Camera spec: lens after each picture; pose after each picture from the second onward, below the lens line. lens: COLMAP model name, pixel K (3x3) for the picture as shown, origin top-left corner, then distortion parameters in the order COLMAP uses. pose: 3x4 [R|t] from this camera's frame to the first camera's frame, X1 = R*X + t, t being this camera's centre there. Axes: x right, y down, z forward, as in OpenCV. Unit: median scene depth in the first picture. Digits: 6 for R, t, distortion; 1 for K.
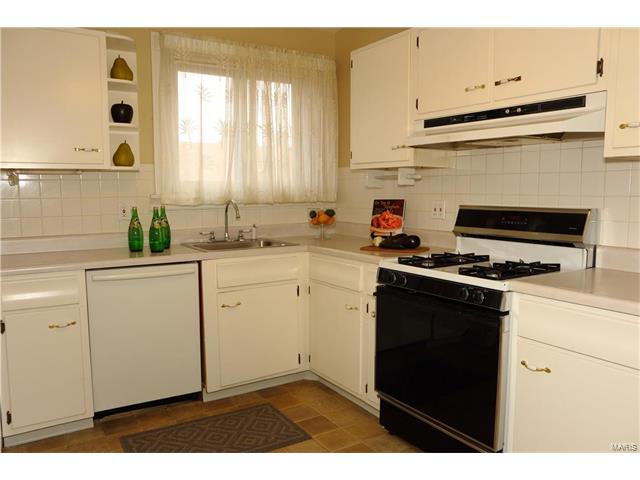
lens RADIAL K [[495.6, 0, 323.4], [0, 495.6, 242.8], [0, 0, 1]] dist [-0.100099, 0.095031]
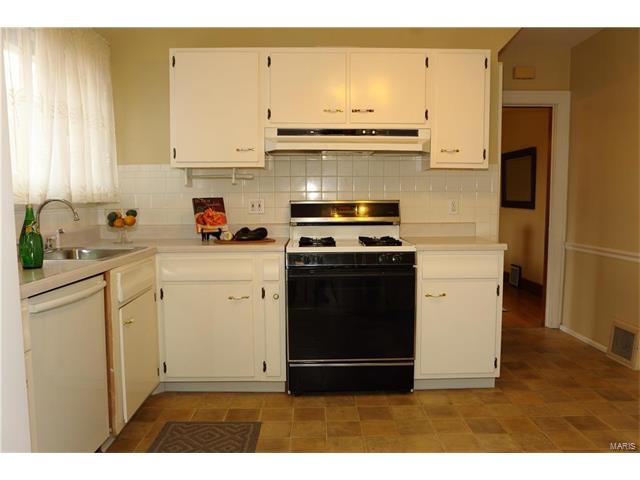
lens RADIAL K [[495.6, 0, 323.4], [0, 495.6, 242.8], [0, 0, 1]] dist [-0.100099, 0.095031]
pose [[0.525536, -0.074291, 0.847522, -0.733253], [0.092257, 0.995282, 0.030036, -0.001323], [-0.845755, 0.062404, 0.529910, 0.281333]]
